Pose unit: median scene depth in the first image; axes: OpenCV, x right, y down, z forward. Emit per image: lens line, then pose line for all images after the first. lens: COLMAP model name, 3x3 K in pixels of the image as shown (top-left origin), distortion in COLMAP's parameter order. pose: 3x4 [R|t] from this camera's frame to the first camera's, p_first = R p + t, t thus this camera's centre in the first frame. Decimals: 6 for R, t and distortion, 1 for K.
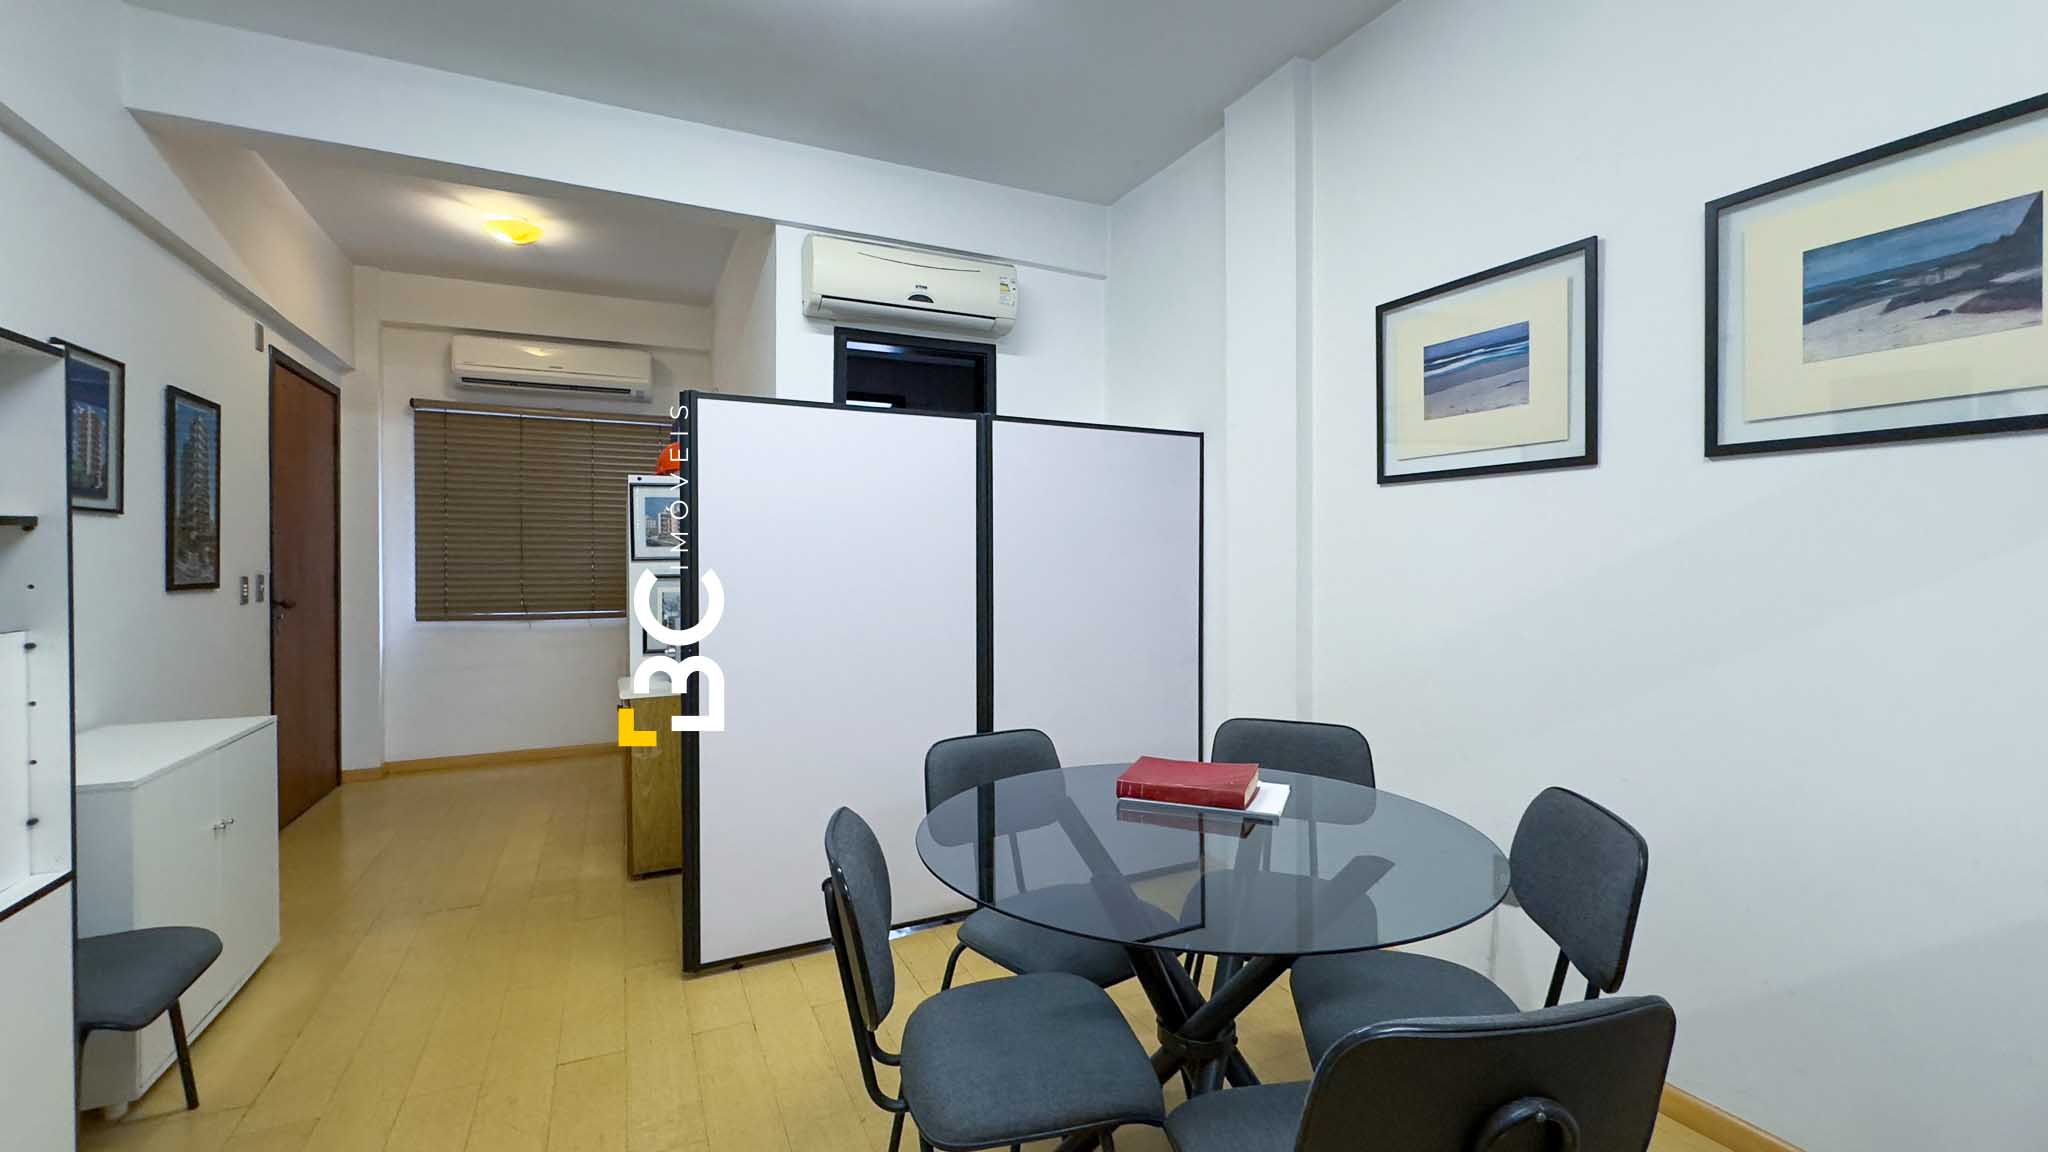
lens RADIAL K [[832.8, 0, 1000.6], [0, 832.8, 564.8], [0, 0, 1]] dist [0.002694, -0.002242]
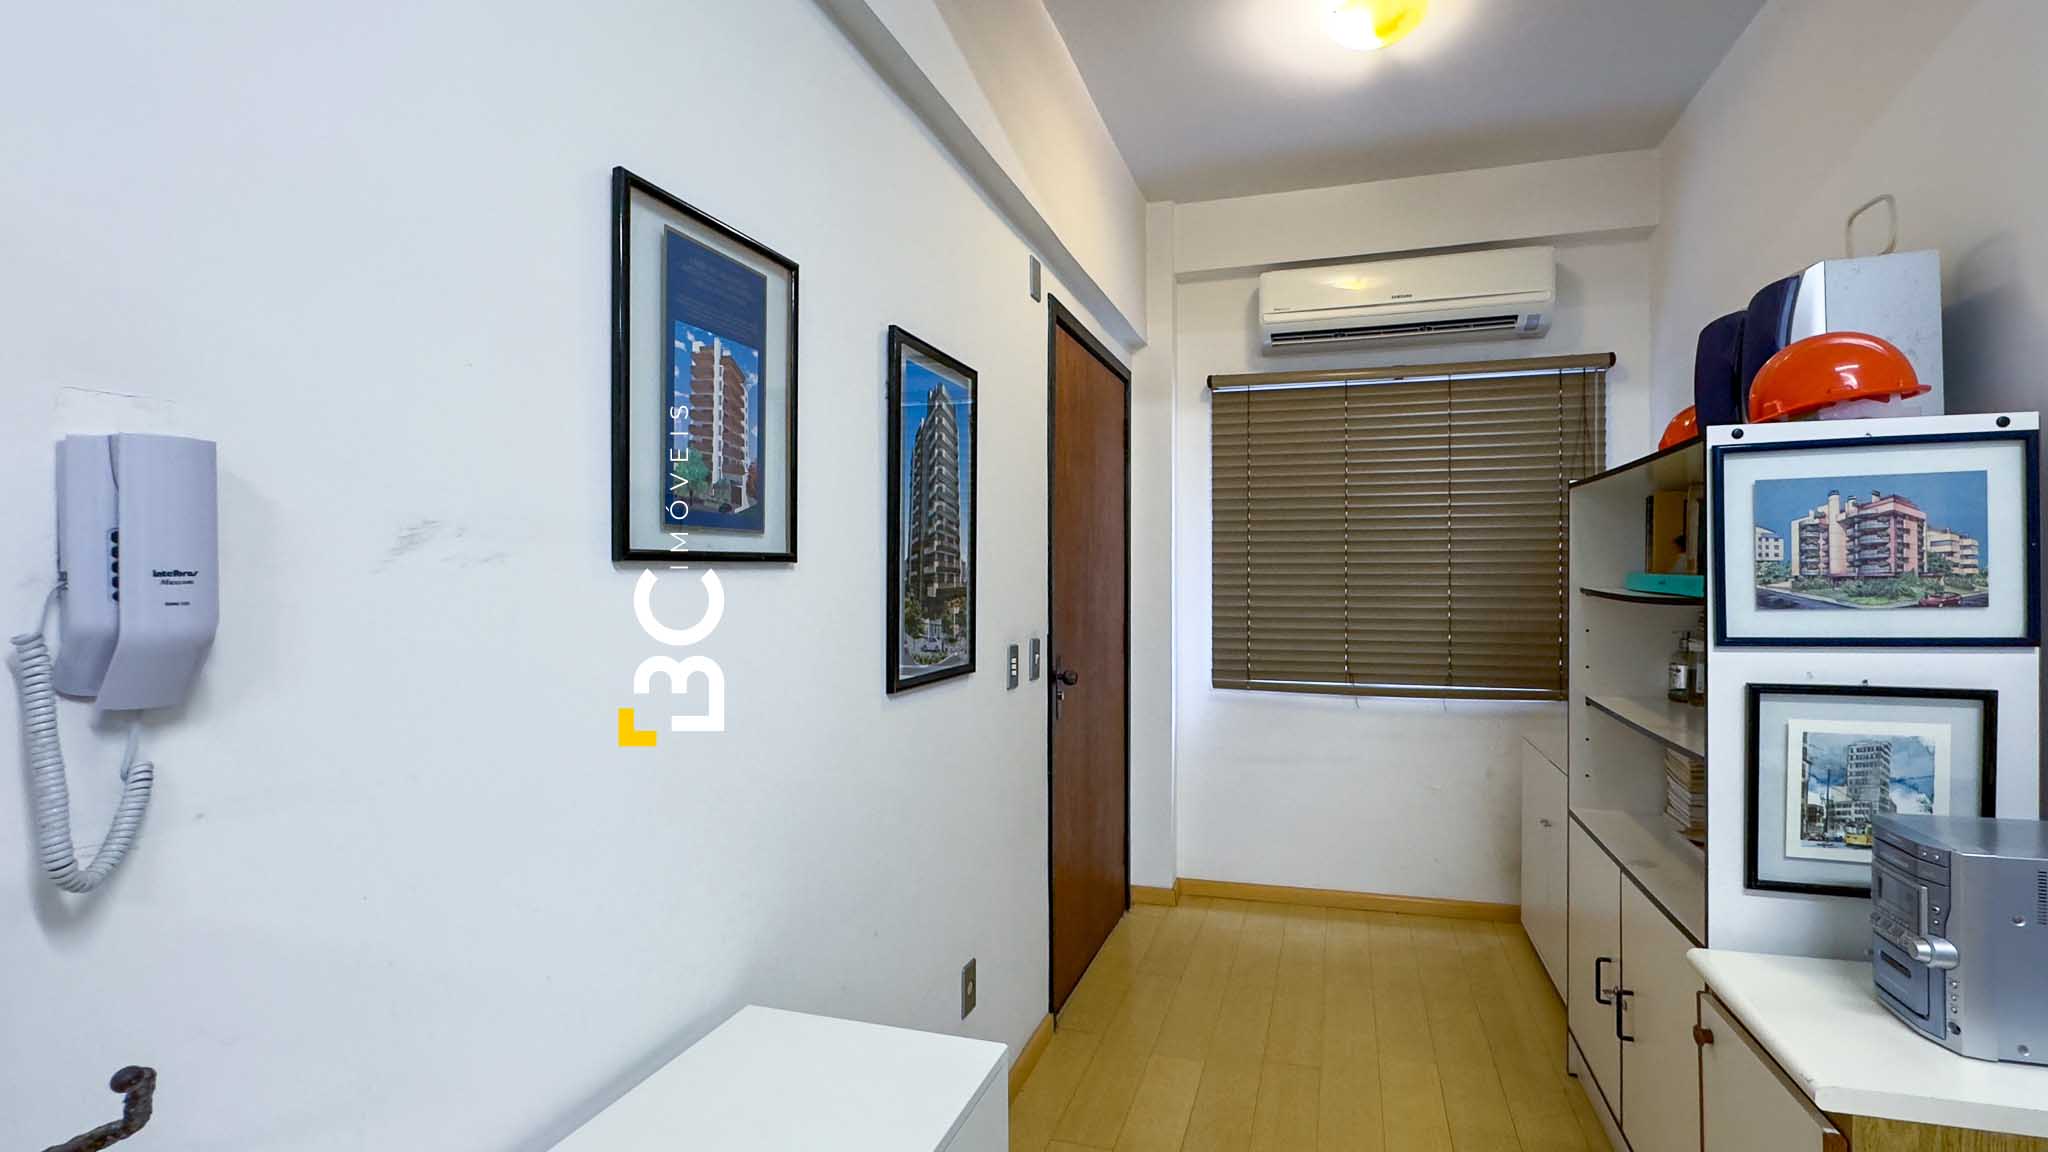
lens RADIAL K [[832.8, 0, 1084.4], [0, 832.8, 580.3], [0, 0, 1]] dist [0.002694, -0.002242]
pose [[0.749501, 0.005799, -0.661978, -0.405095], [-0.003341, 0.999982, 0.004978, -0.036437], [0.661995, -0.001519, 0.749507, 0.509184]]
